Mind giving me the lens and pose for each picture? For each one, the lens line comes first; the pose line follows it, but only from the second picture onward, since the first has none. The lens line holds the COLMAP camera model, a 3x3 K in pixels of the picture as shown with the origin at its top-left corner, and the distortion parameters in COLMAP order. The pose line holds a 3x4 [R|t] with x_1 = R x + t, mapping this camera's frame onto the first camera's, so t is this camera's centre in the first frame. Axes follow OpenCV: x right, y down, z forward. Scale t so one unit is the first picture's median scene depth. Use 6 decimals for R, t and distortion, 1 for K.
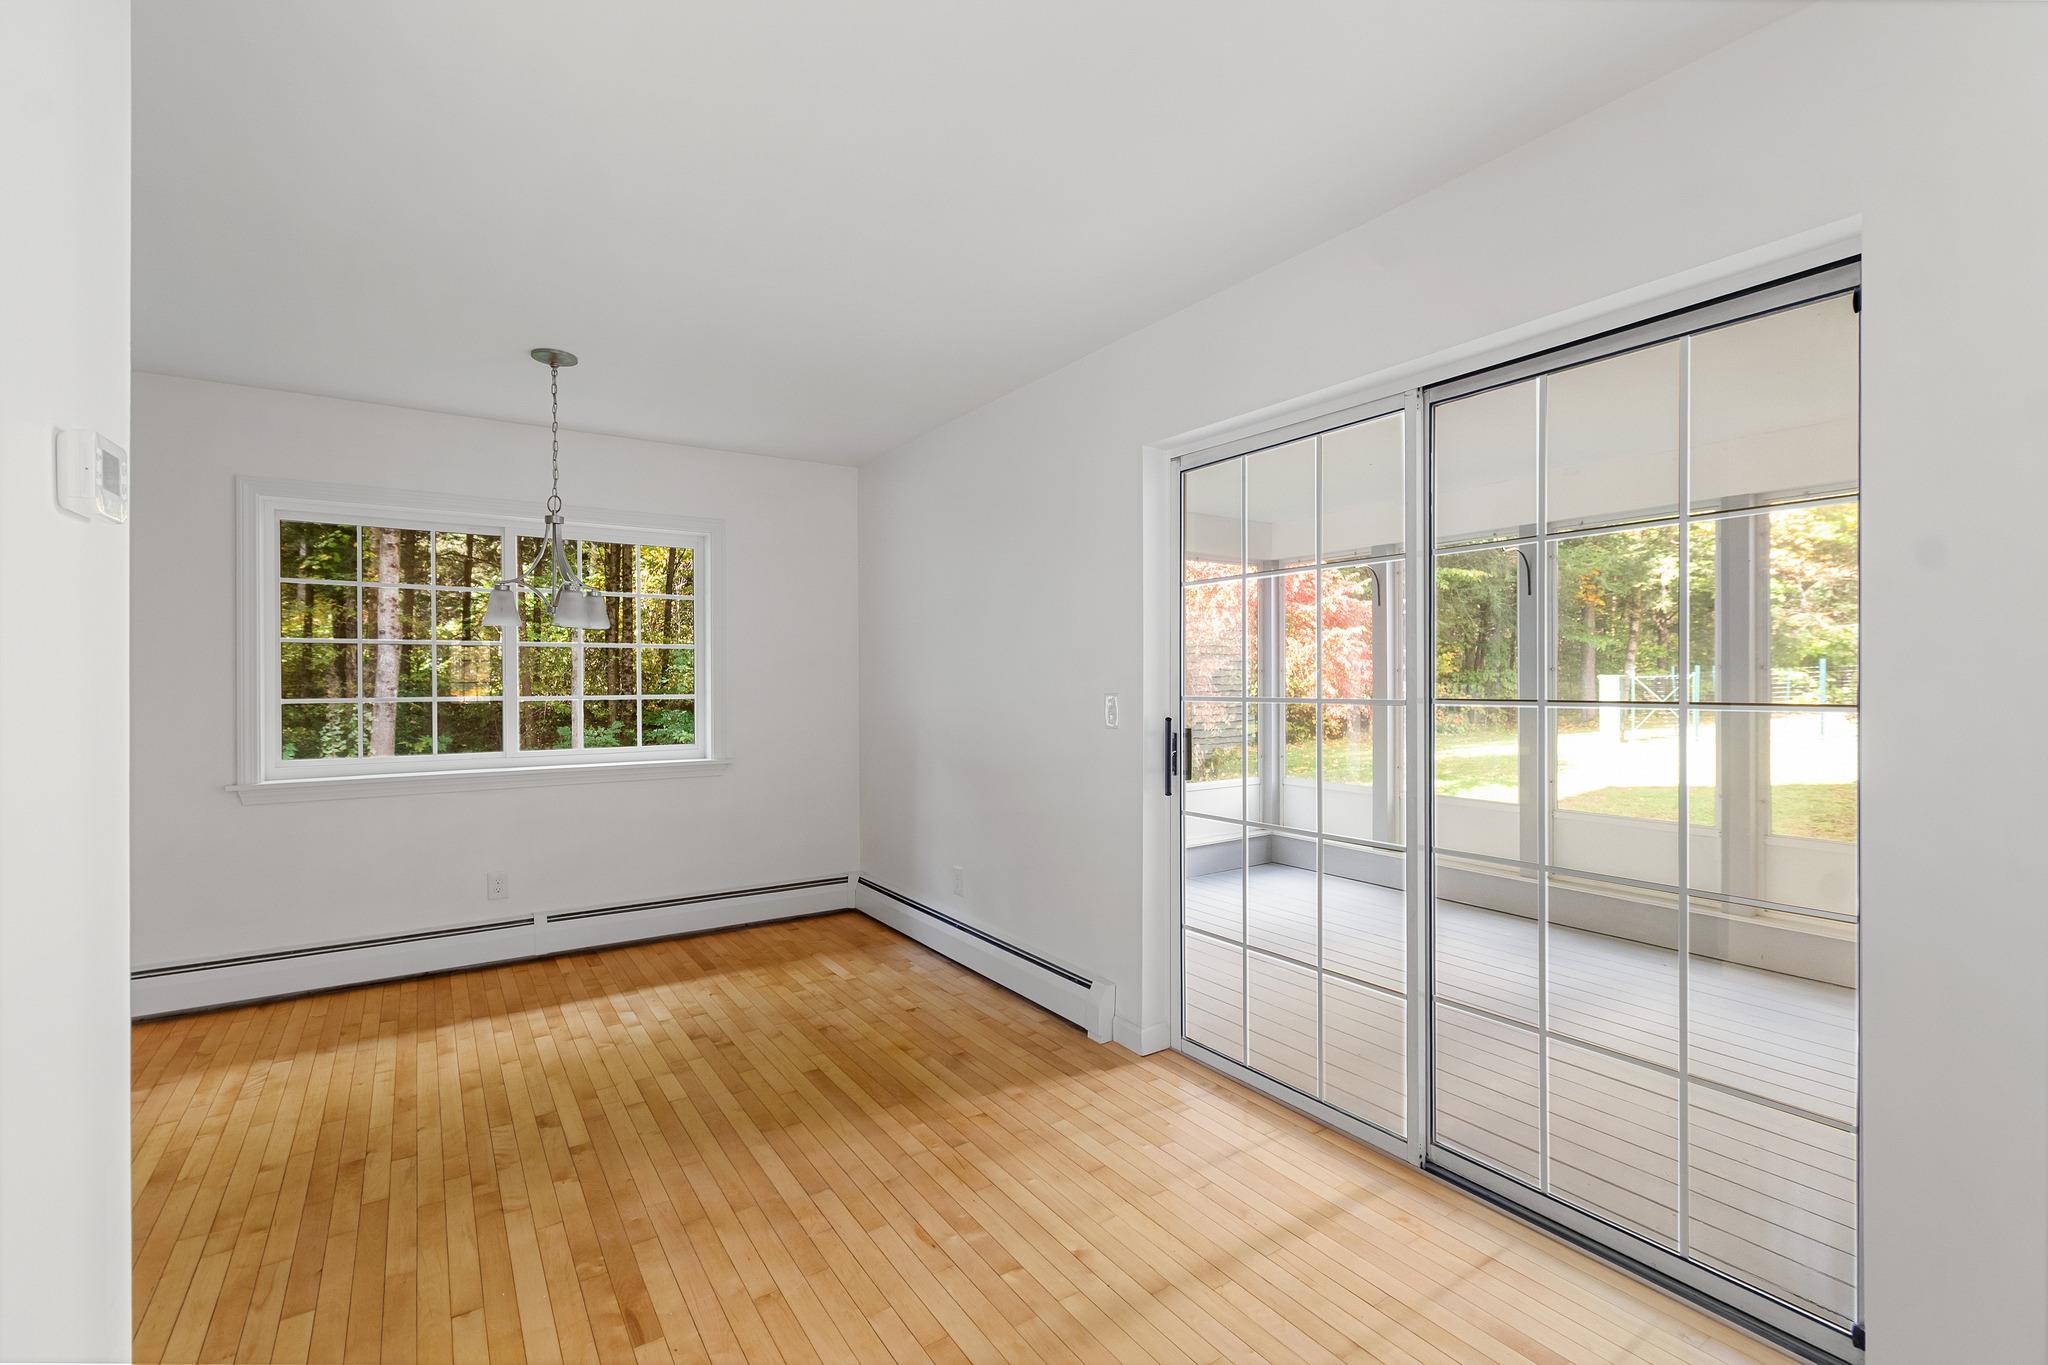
lens RADIAL K [[919.6, 0, 1043.1], [0, 919.6, 687.0], [0, 0, 1]] dist [0.005289, -0.003207]
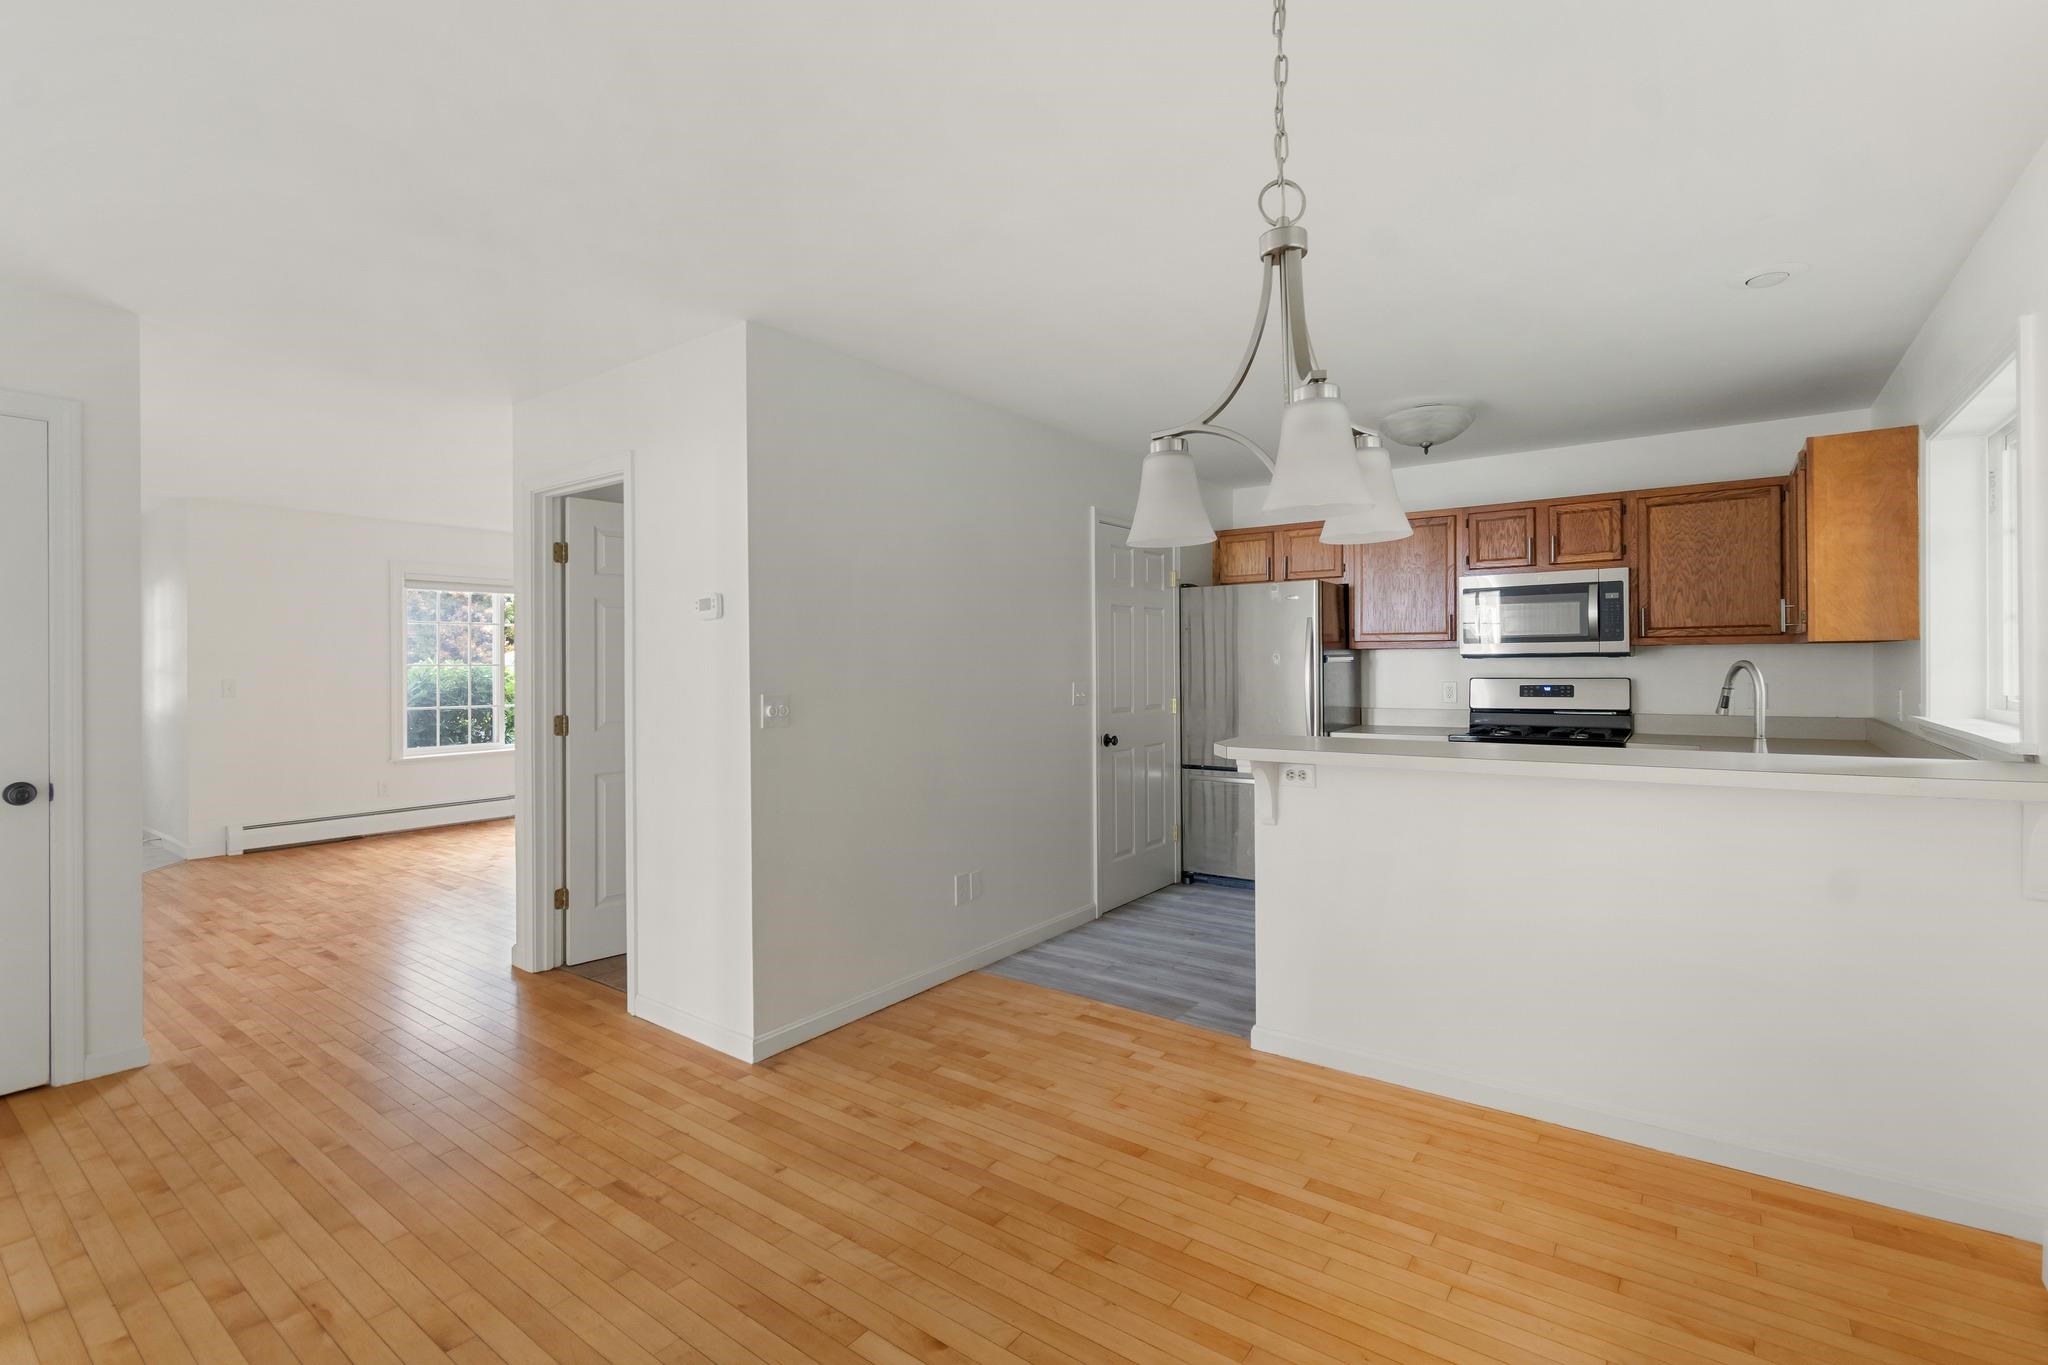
lens RADIAL K [[919.6, 0, 1022.3], [0, 919.6, 664.5], [0, 0, 1]] dist [0.005289, -0.003207]
pose [[-0.943529, 0.005799, -0.331239, -0.257879], [0.002876, 0.999952, 0.009315, -0.011355], [0.331278, 0.007836, -0.943501, 1.109481]]
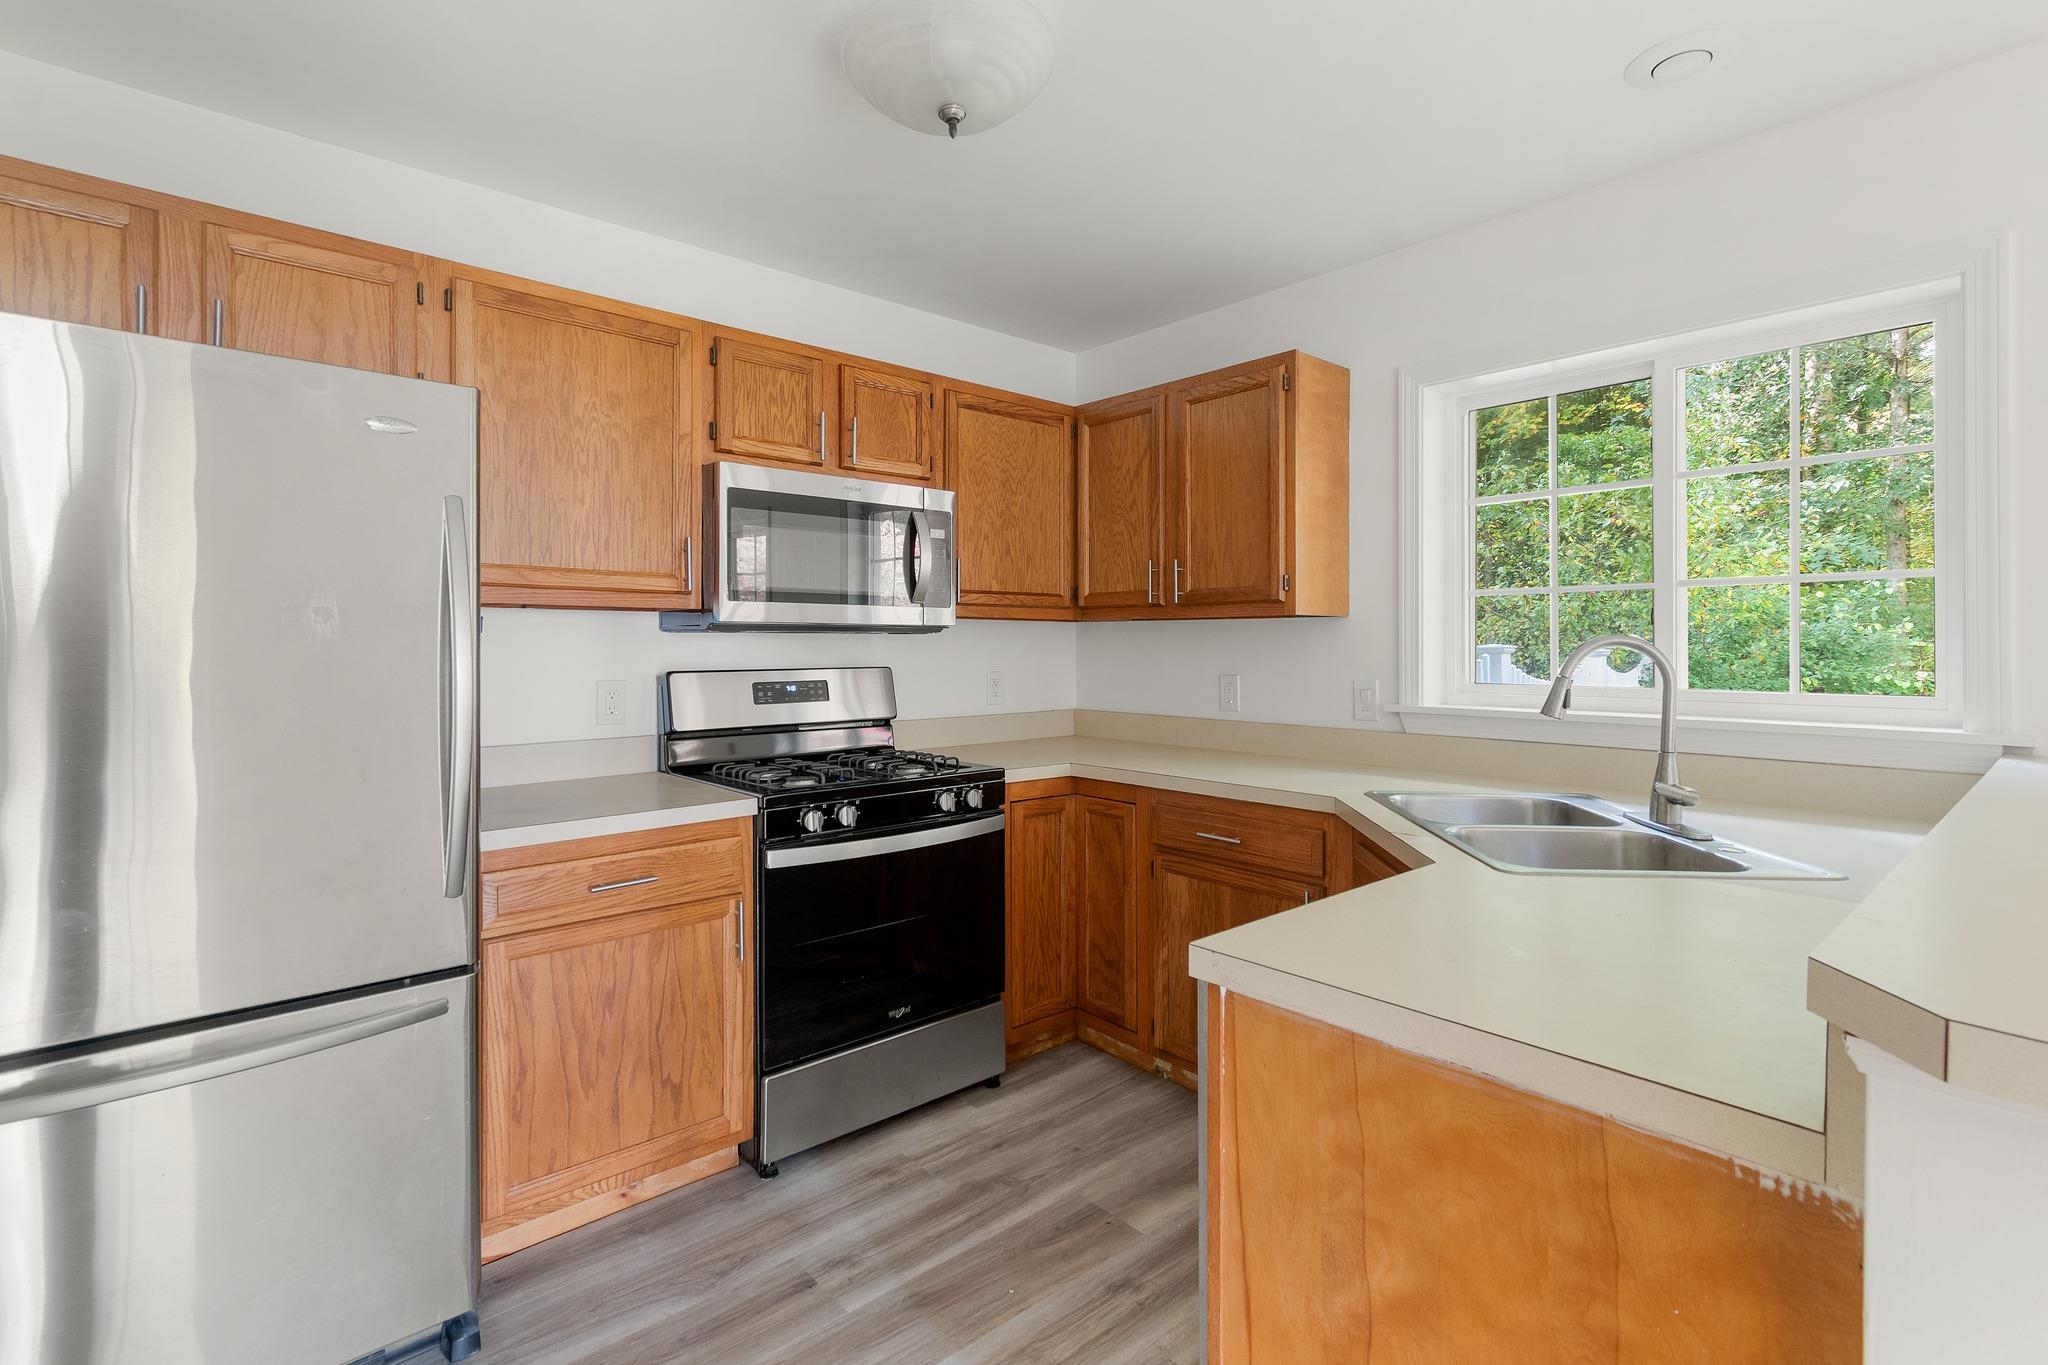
lens RADIAL K [[940.6, 0, 1046.4], [0, 940.6, 650.8], [0, 0, 1]] dist [-0.001043, 0.000521]
pose [[0.147981, 0.004763, -0.988979, -0.599483], [-0.006157, 0.999973, 0.003895, 0.002908], [0.988971, 0.005512, 0.148007, 0.236366]]
